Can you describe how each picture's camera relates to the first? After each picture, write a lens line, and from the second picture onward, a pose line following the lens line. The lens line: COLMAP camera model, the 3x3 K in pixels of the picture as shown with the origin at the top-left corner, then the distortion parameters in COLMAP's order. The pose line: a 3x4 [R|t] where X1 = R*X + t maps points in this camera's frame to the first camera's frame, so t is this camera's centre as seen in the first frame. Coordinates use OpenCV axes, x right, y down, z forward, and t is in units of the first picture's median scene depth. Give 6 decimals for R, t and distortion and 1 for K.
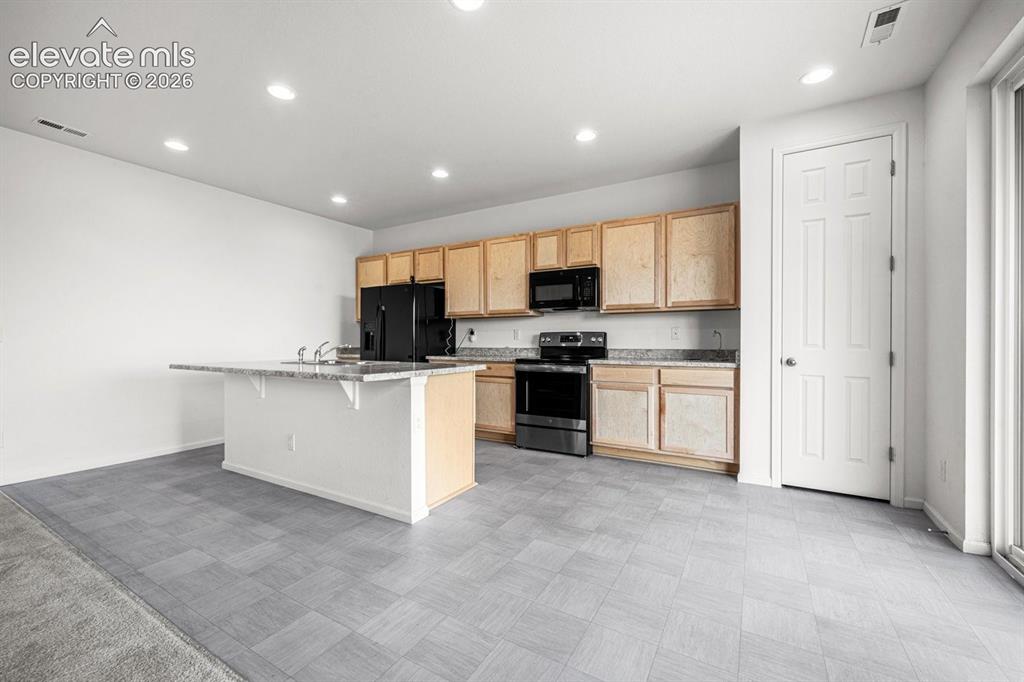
lens RADIAL K [[421.3, 0, 508.1], [0, 421.3, 339.6], [0, 0, 1]] dist [0.000472, -0.000956]
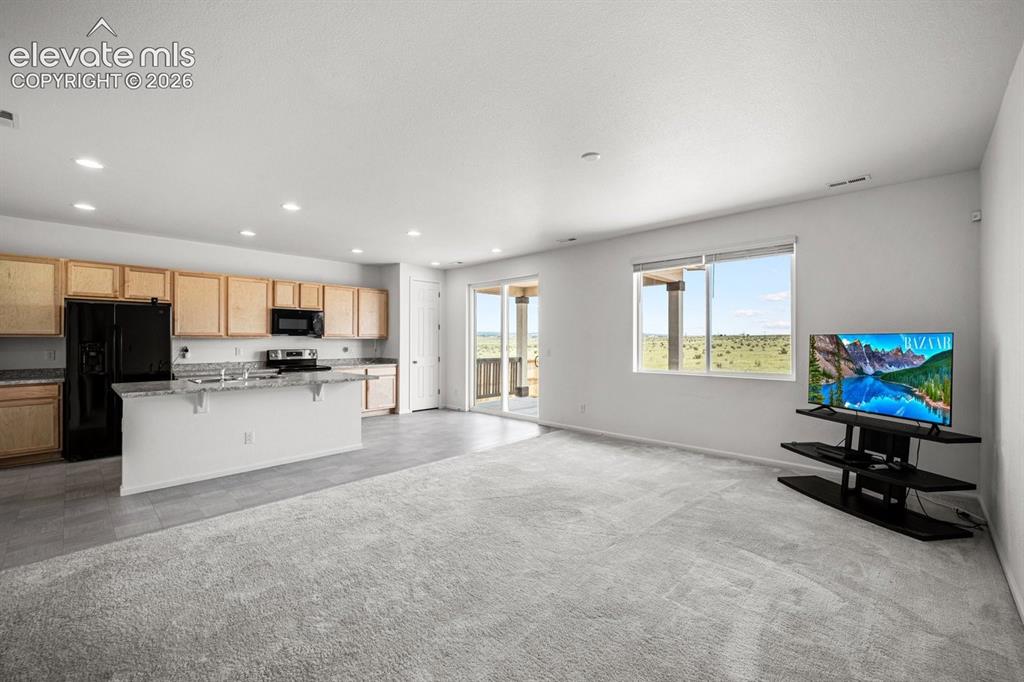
lens RADIAL K [[421.3, 0, 508.1], [0, 421.3, 339.6], [0, 0, 1]] dist [0.000472, -0.000956]
pose [[0.228098, 0.005079, 0.973625, -1.204812], [-0.002788, 0.999986, -0.004564, -0.051913], [-0.973634, -0.001673, 0.228109, -0.095532]]
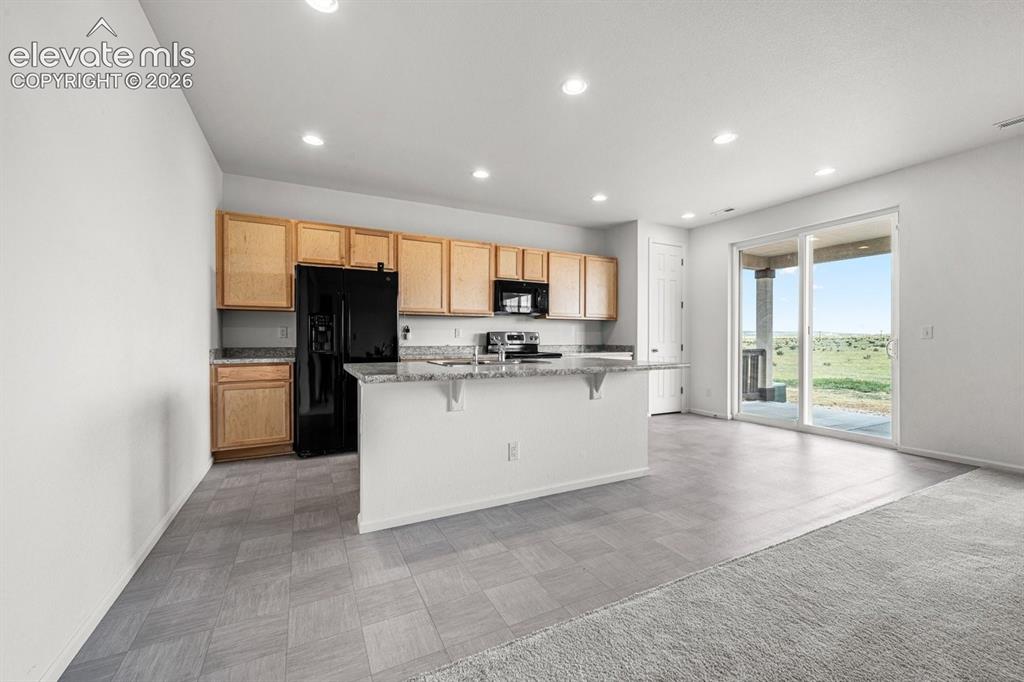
lens RADIAL K [[409.4, 0, 512.0], [0, 409.4, 341.0], [0, 0, 1]] dist [0.002706, -0.000063]
pose [[0.532980, -0.001277, 0.846127, -0.911208], [-0.003960, 0.999984, 0.004004, 0.003605], [-0.846119, -0.005485, 0.532967, 0.390855]]
